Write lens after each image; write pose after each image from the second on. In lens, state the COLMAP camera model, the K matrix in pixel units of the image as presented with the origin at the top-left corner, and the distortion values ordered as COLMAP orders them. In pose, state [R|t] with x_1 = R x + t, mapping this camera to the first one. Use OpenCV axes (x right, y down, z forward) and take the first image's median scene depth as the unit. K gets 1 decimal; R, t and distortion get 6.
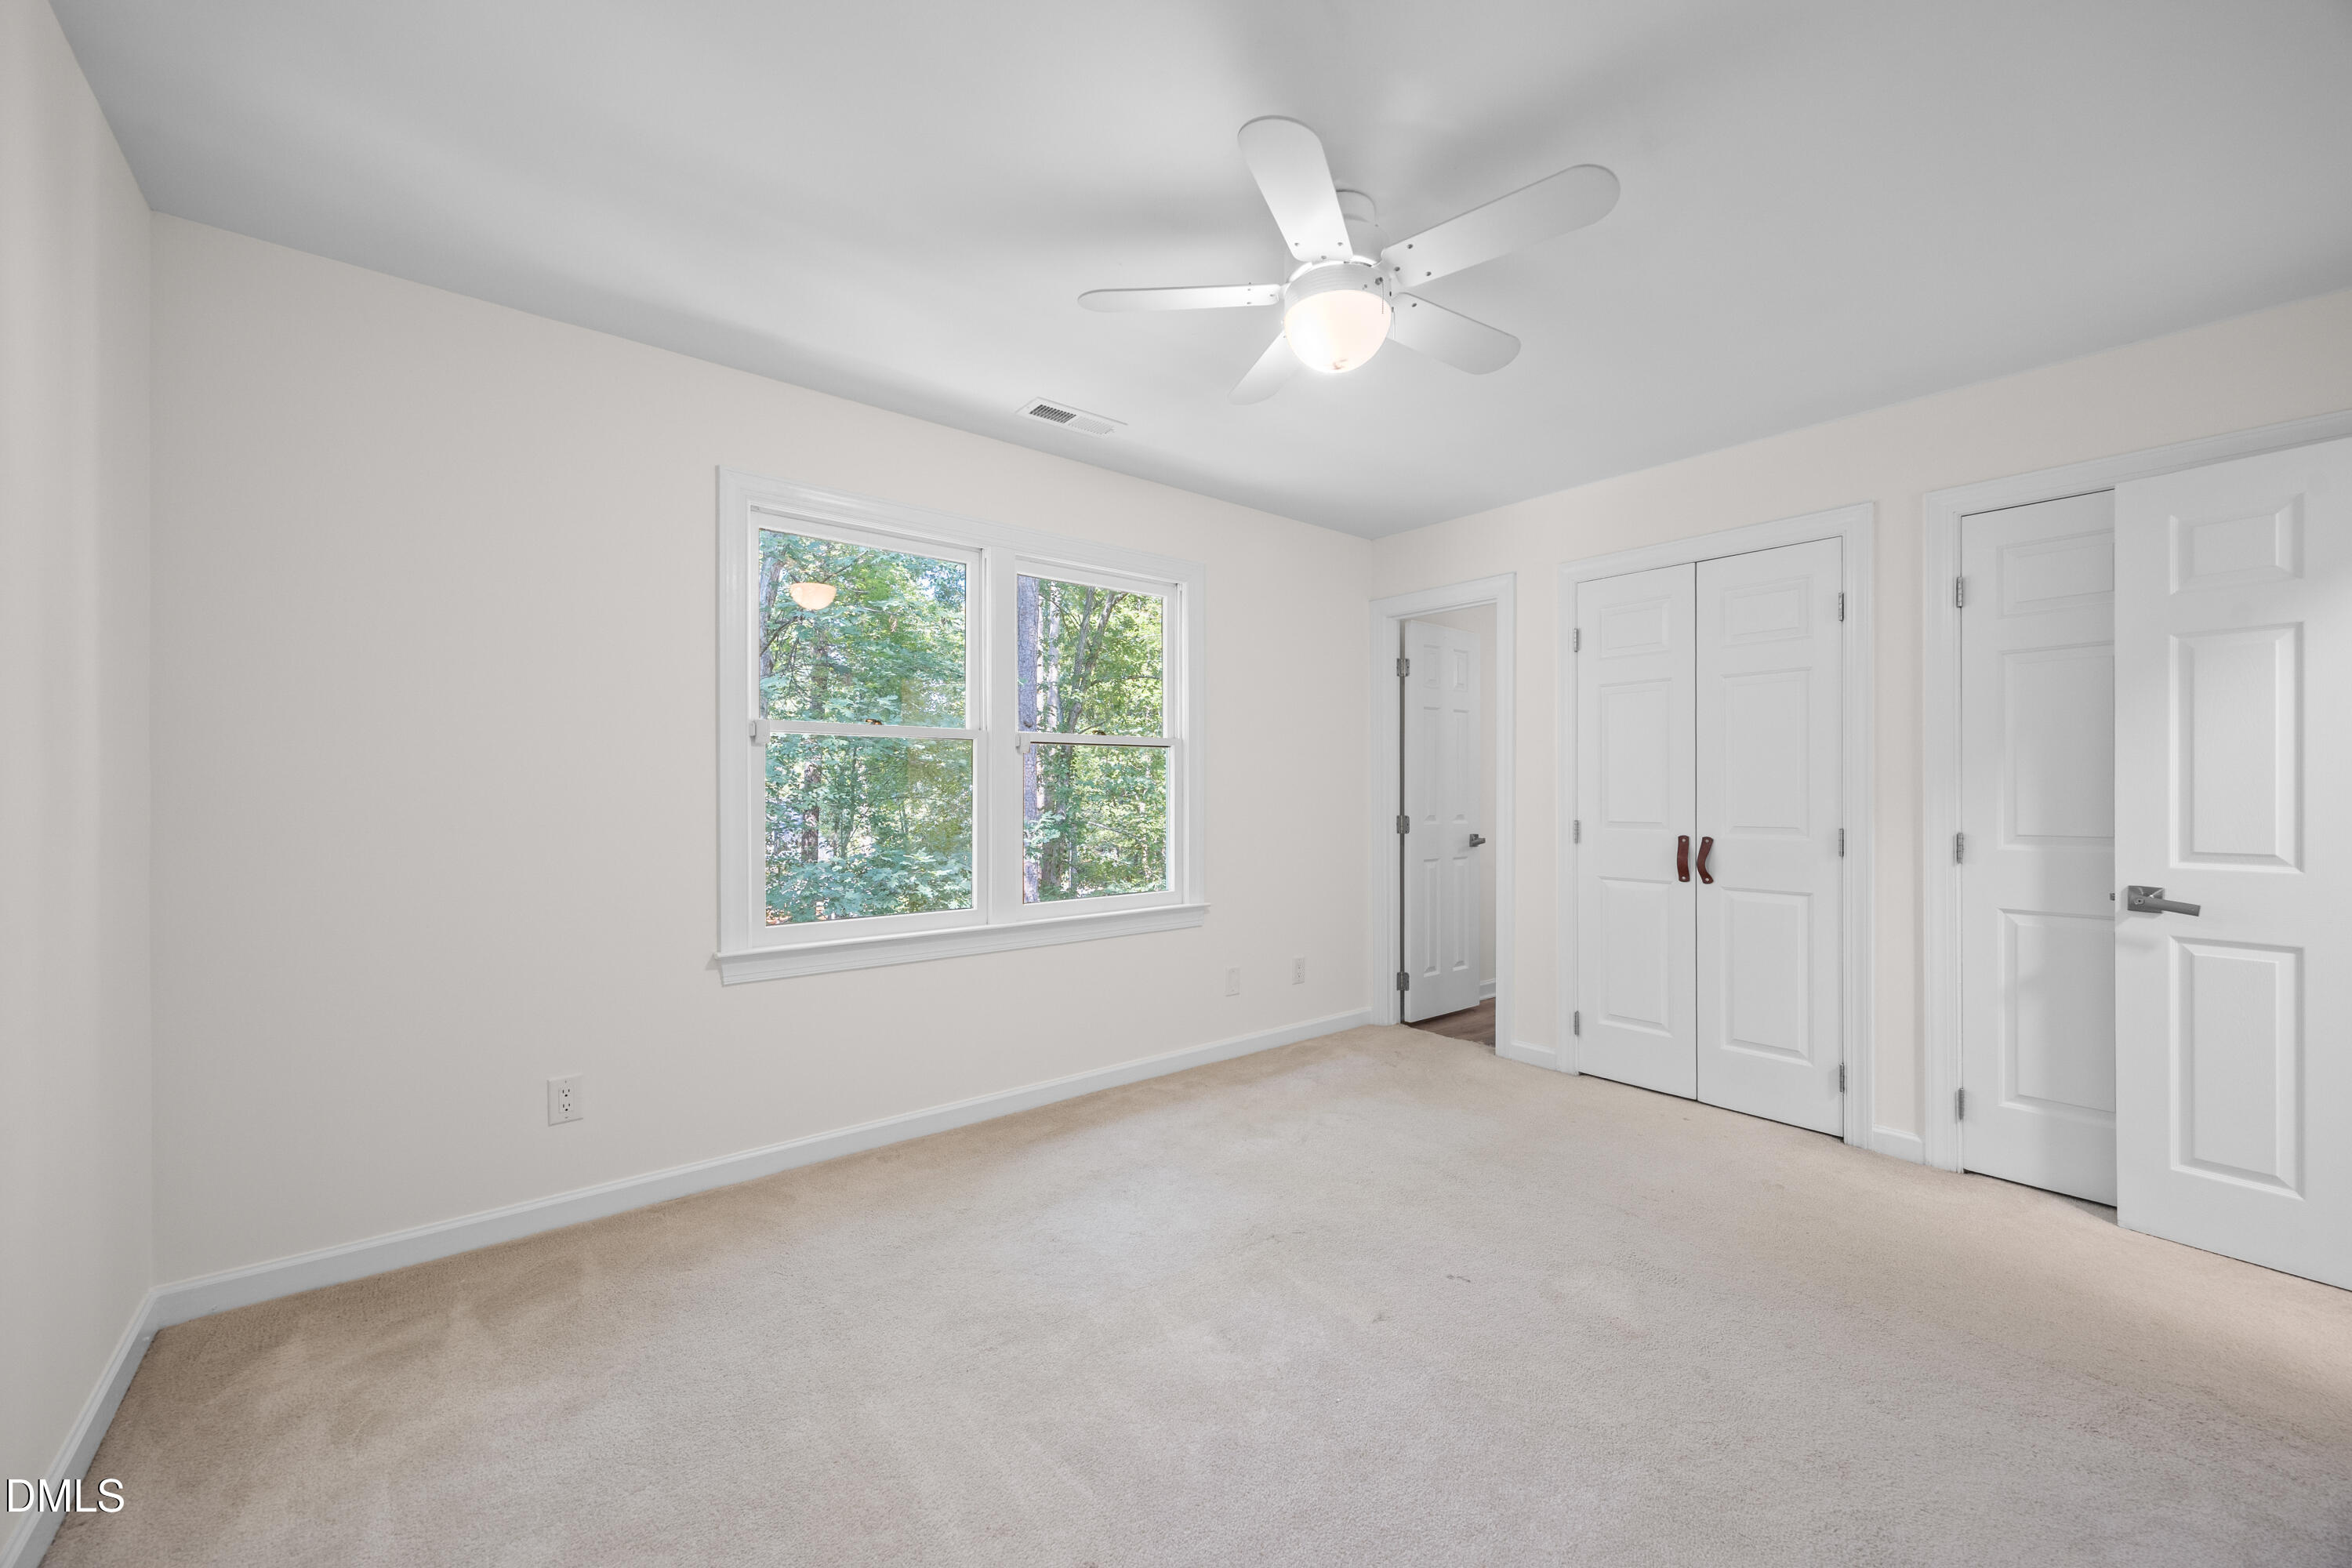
lens RADIAL K [[950.8, 0, 1238.2], [0, 950.8, 793.0], [0, 0, 1]] dist [0.002779, 0.000175]
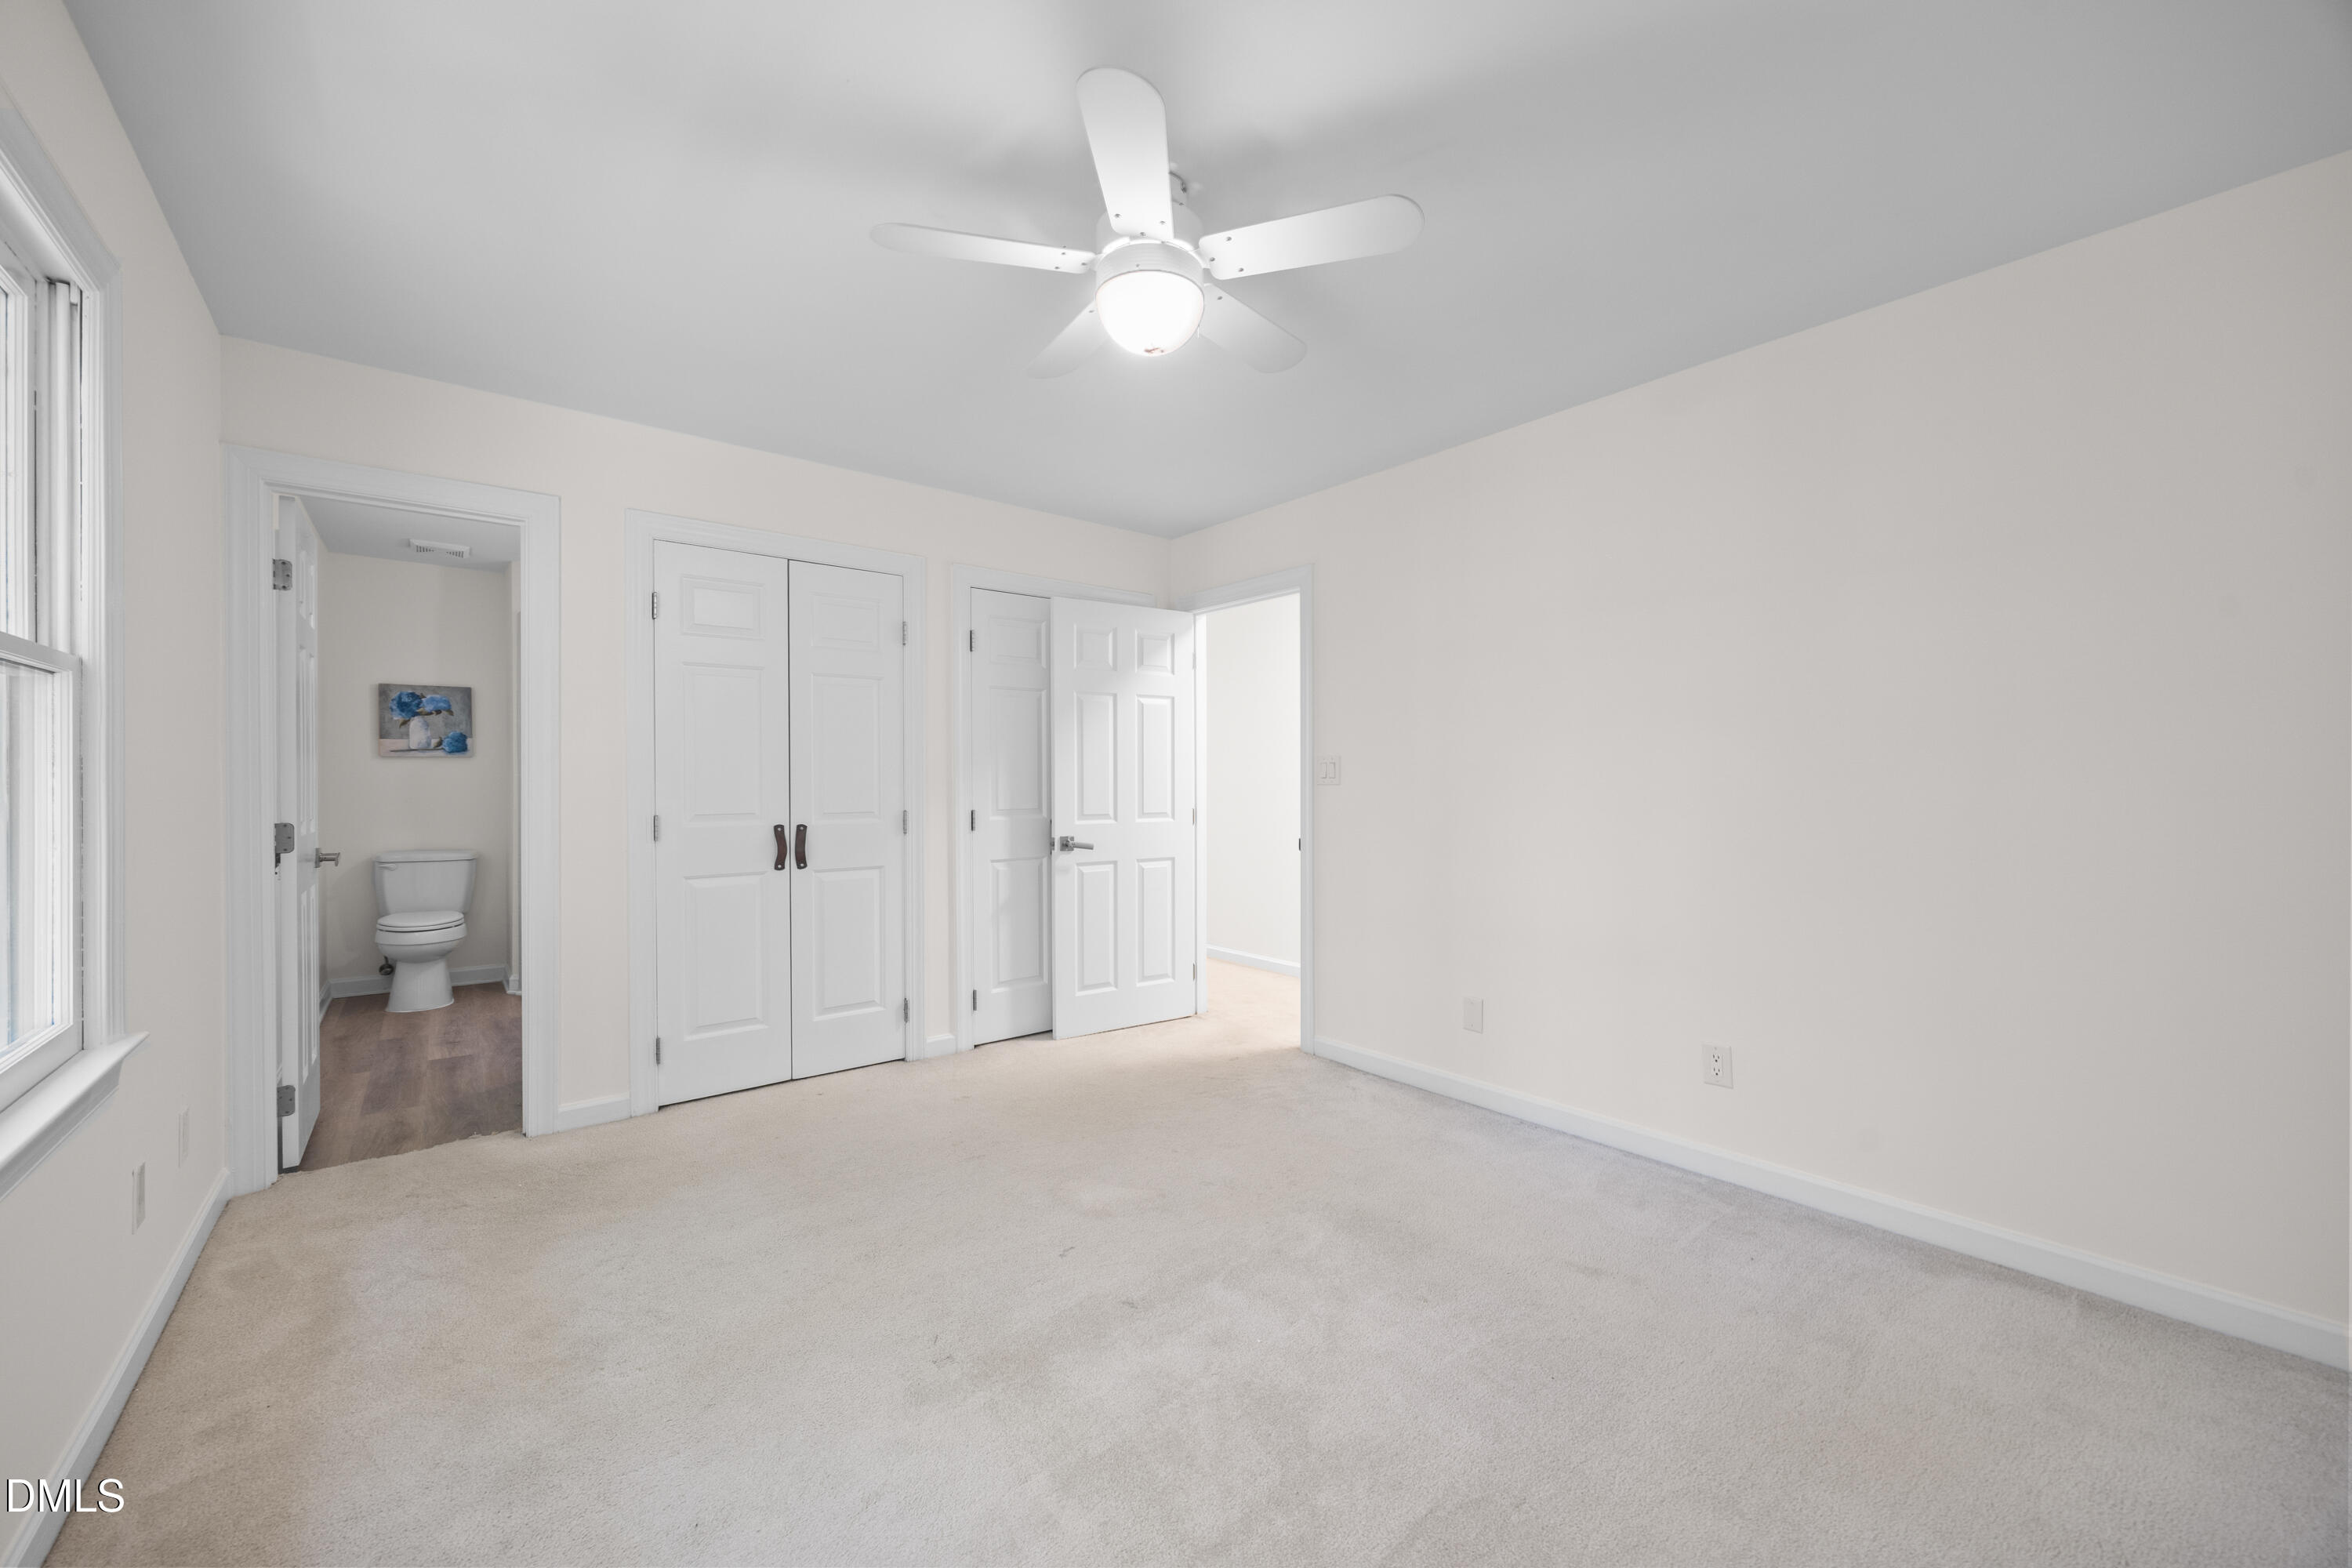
lens RADIAL K [[900.2, 0, 1180.3], [0, 900.2, 783.9], [0, 0, 1]] dist [0.000497, 0.000326]
pose [[0.026912, -0.008415, 0.999602, -0.568269], [0.000475, 0.999965, 0.008405, -0.008158], [-0.999638, 0.000249, 0.026915, 0.645972]]
